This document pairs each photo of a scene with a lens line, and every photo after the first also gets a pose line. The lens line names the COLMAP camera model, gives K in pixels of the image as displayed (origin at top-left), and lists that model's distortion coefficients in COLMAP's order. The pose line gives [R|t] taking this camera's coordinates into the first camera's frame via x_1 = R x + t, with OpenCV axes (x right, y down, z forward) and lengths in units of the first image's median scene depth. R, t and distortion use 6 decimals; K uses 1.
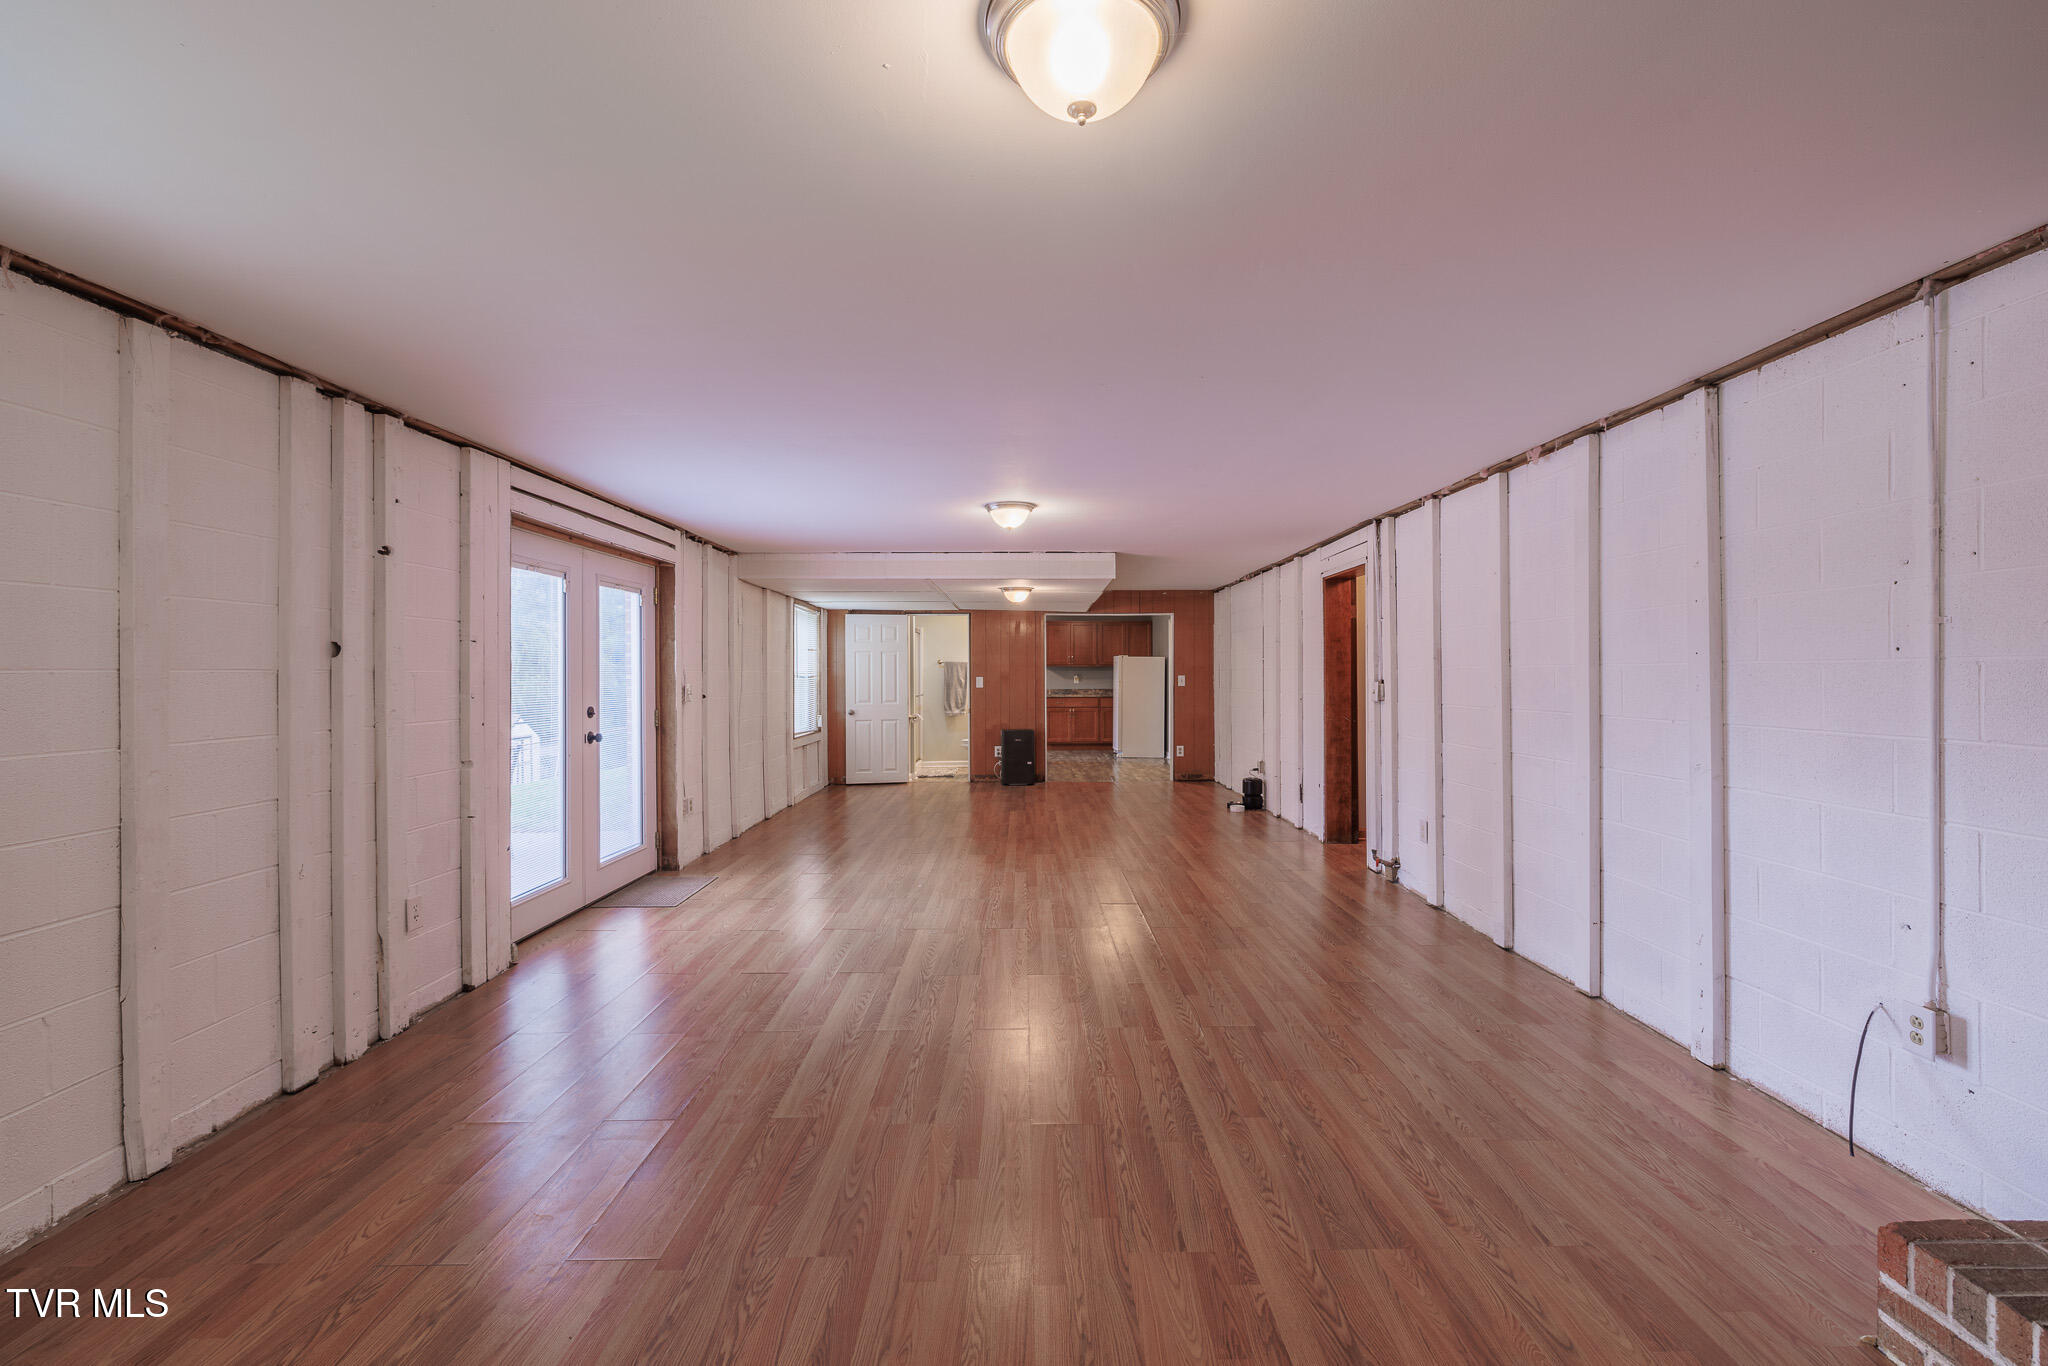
lens RADIAL K [[851.9, 0, 1025.2], [0, 851.9, 674.3], [0, 0, 1]] dist [0.001510, -0.000088]
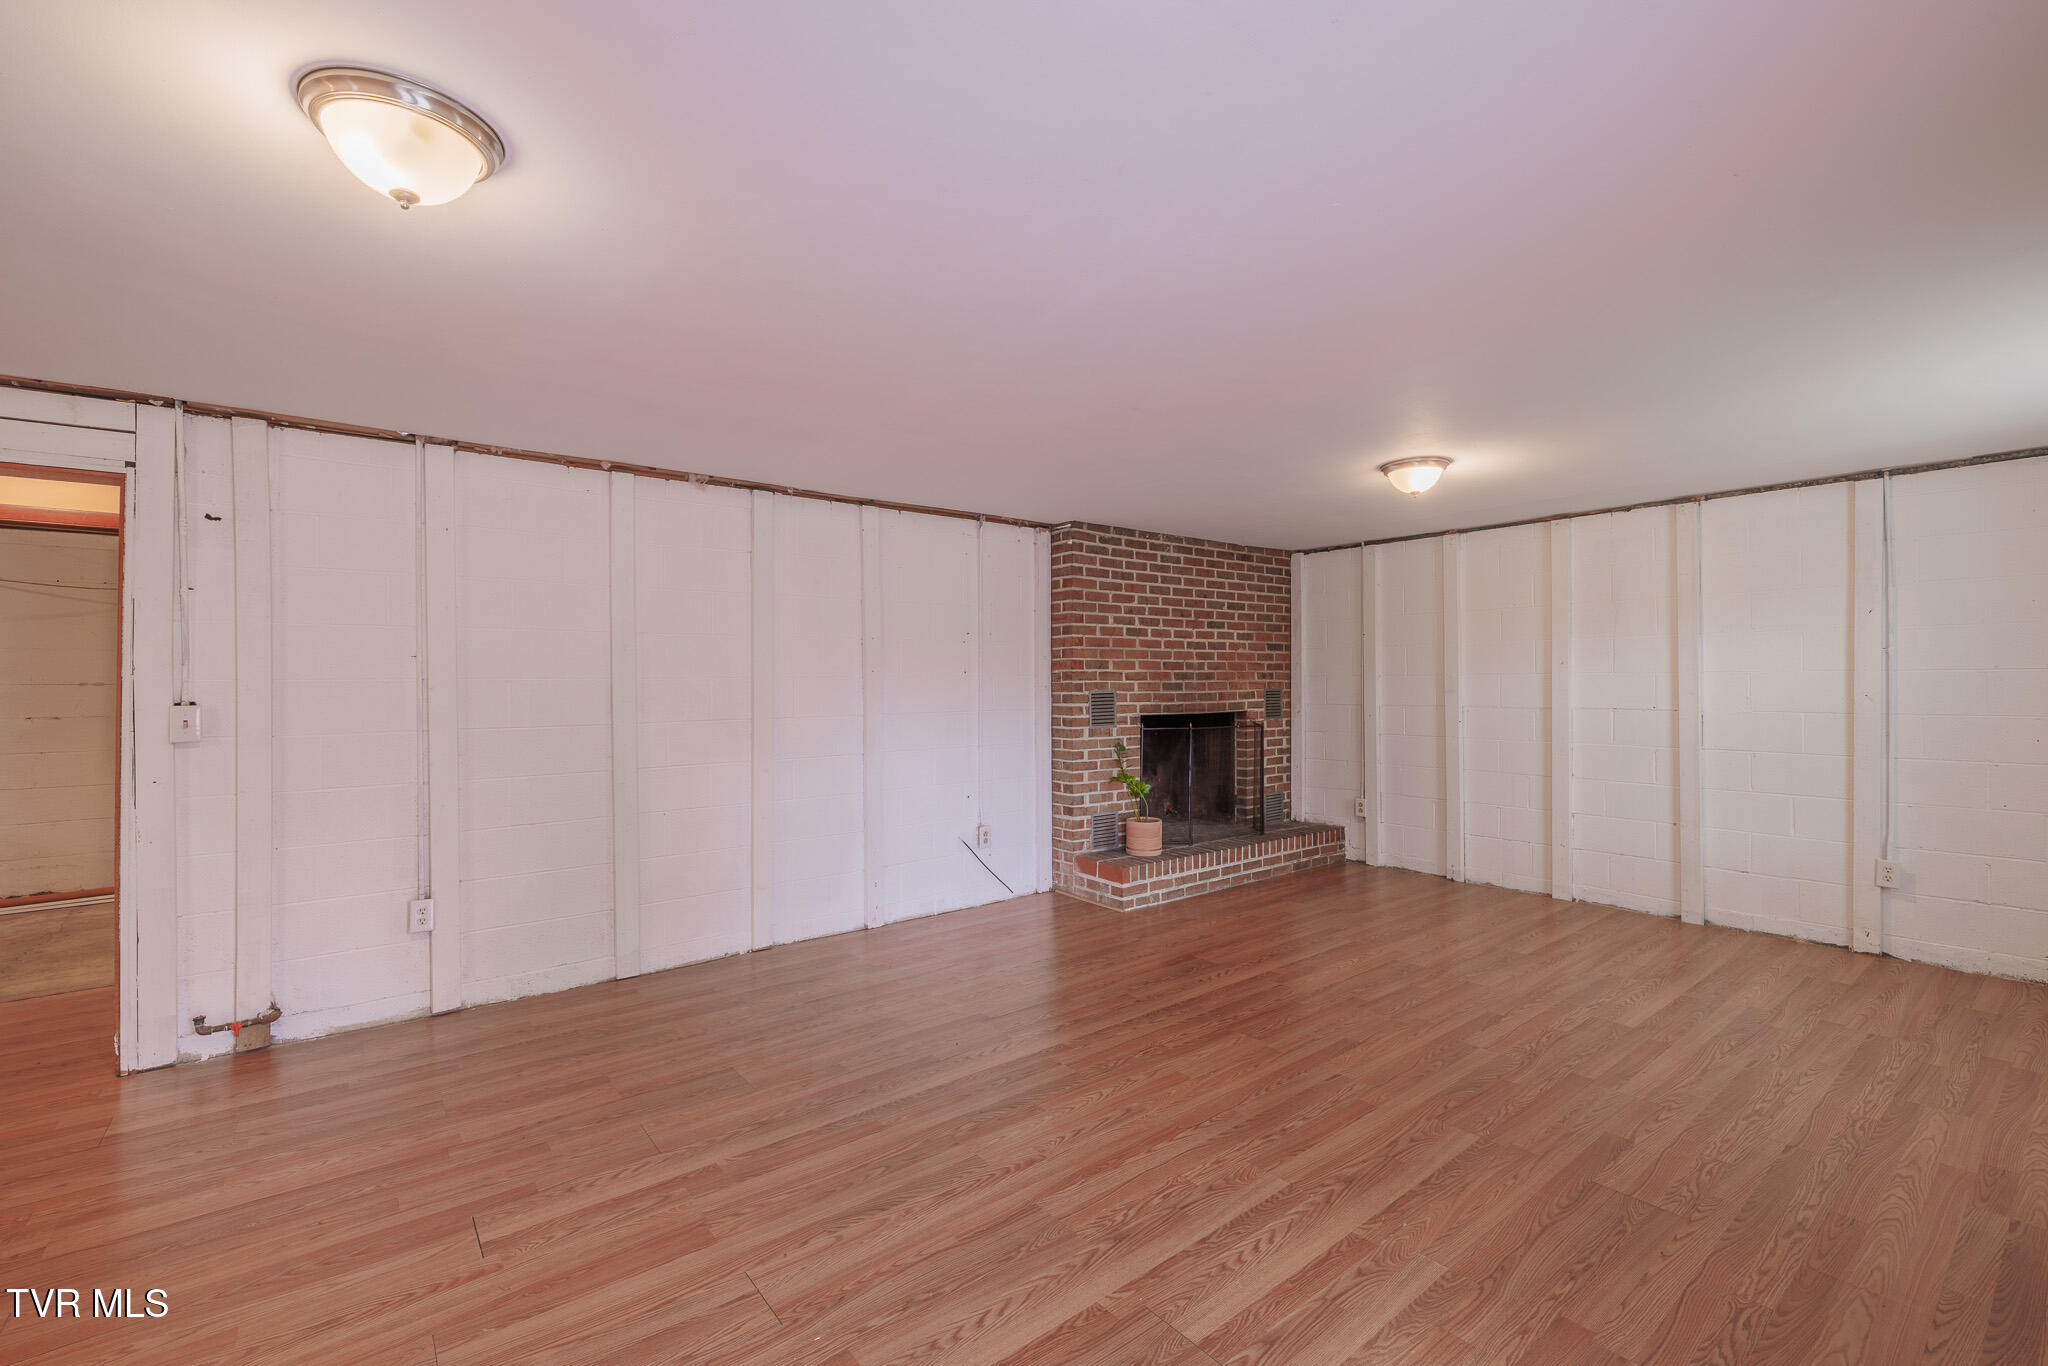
lens RADIAL K [[851.9, 0, 1024.2], [0, 851.9, 680.7], [0, 0, 1]] dist [0.001510, -0.000088]
pose [[-0.602261, 0.007661, 0.798263, -0.708847], [0.010710, 0.999941, -0.001517, -0.008221], [-0.798228, 0.007636, -0.602308, 1.850631]]
